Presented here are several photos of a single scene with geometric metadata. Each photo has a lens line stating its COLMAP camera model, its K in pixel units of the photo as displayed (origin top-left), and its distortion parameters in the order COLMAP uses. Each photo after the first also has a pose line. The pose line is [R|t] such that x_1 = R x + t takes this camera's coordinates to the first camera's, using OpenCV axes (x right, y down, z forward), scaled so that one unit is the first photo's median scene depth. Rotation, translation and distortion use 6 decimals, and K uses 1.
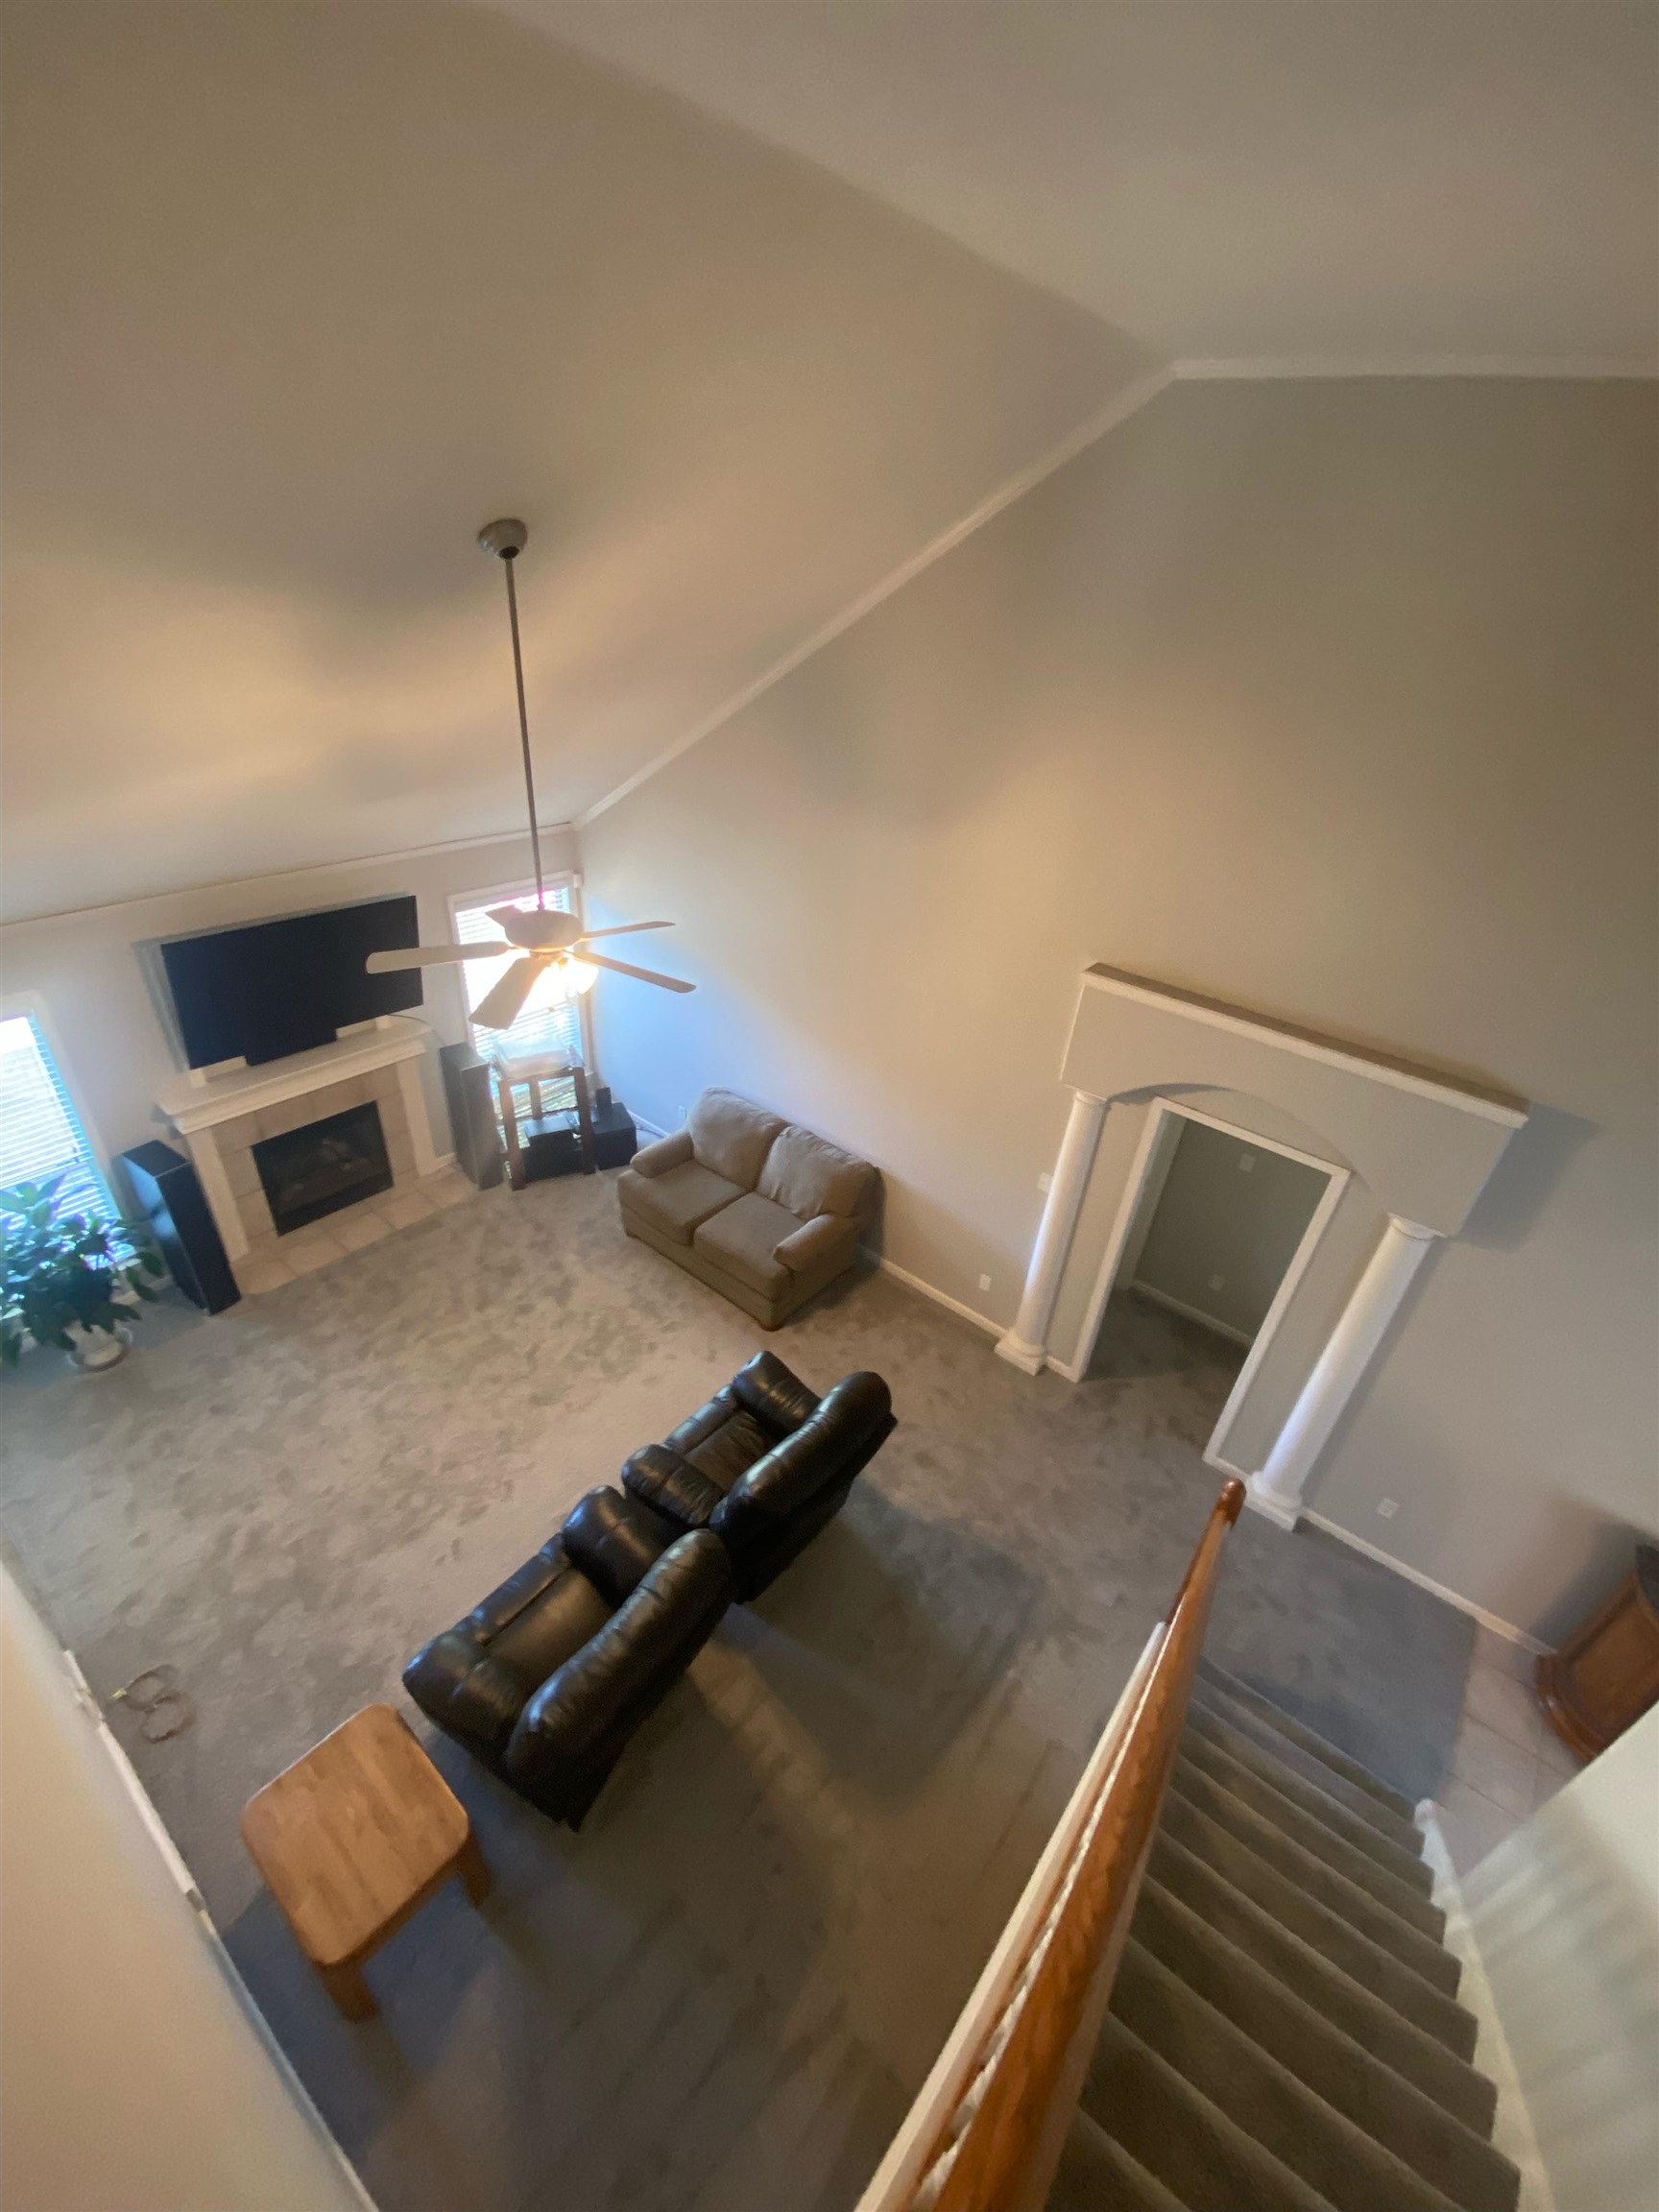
lens RADIAL K [[916.0, 0, 829.5], [0, 916.0, 1106.0], [0, 0, 1]] dist [0.003684, 0.000088]
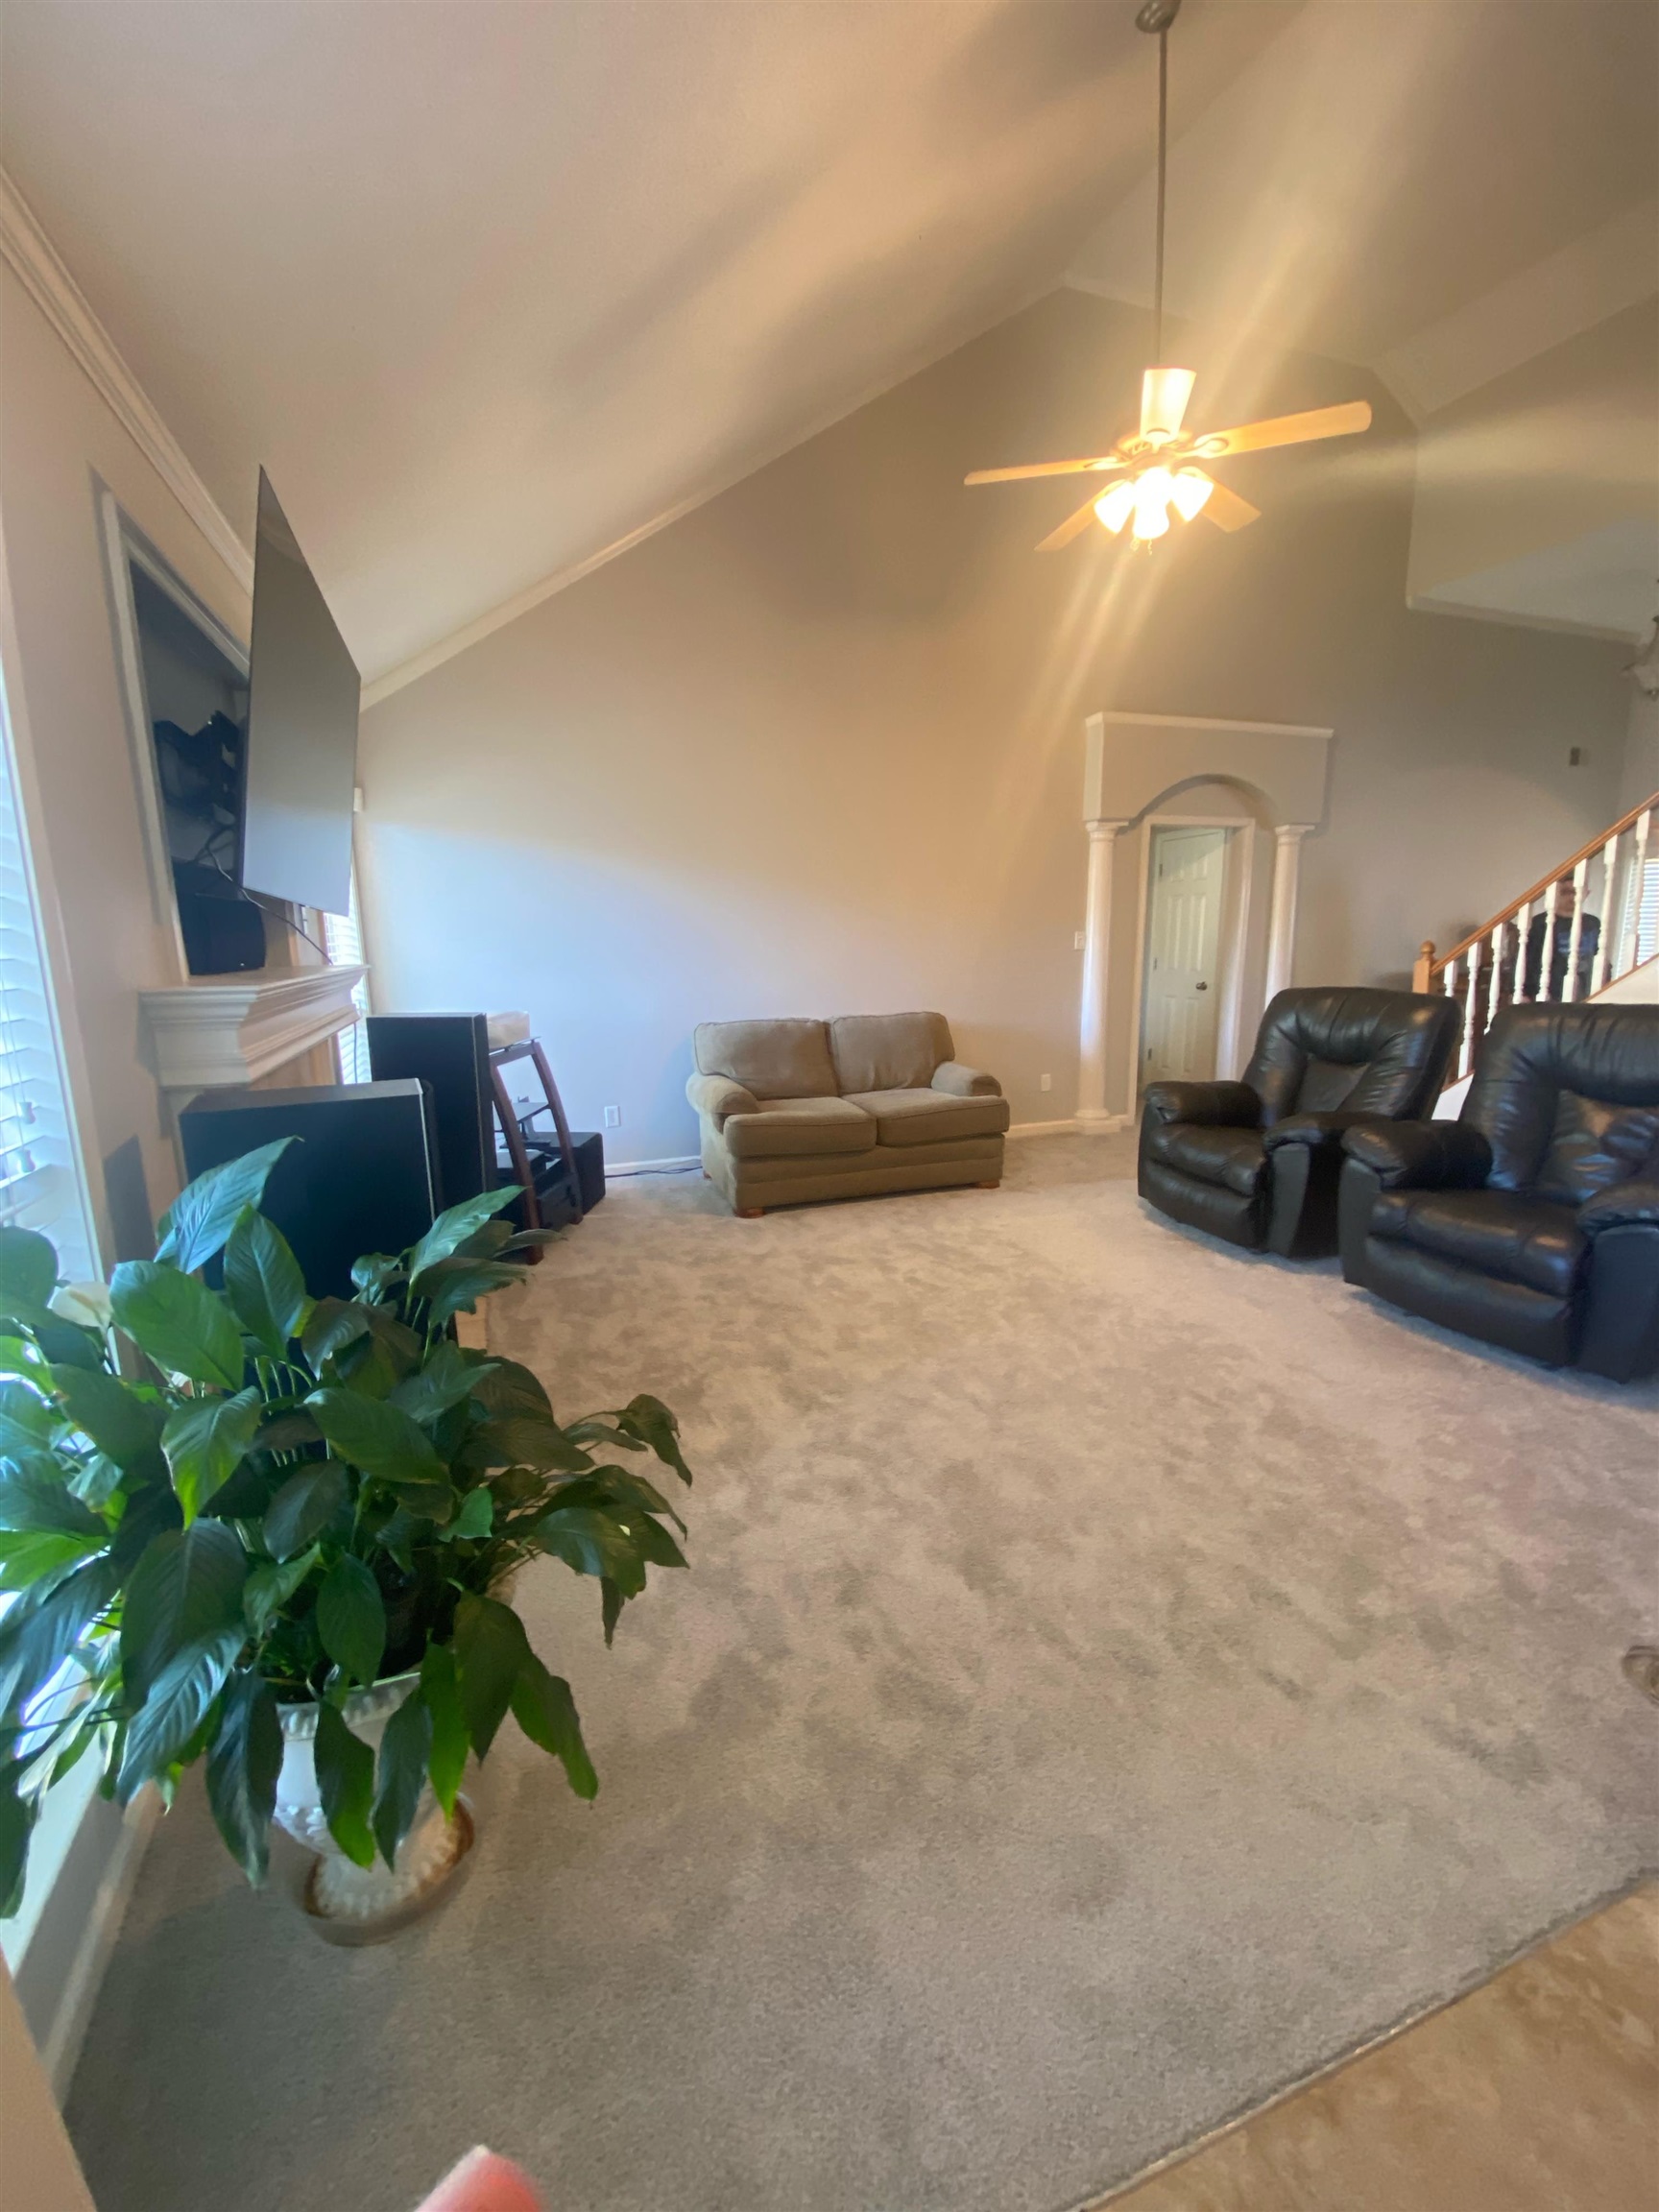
lens RADIAL K [[916.0, 0, 829.5], [0, 916.0, 1106.0], [0, 0, 1]] dist [0.003684, 0.000088]
pose [[0.502595, -0.235255, 0.831898, -1.066802], [0.503958, 0.861584, -0.060819, 0.202717], [-0.702442, 0.449809, 0.551586, 0.798314]]
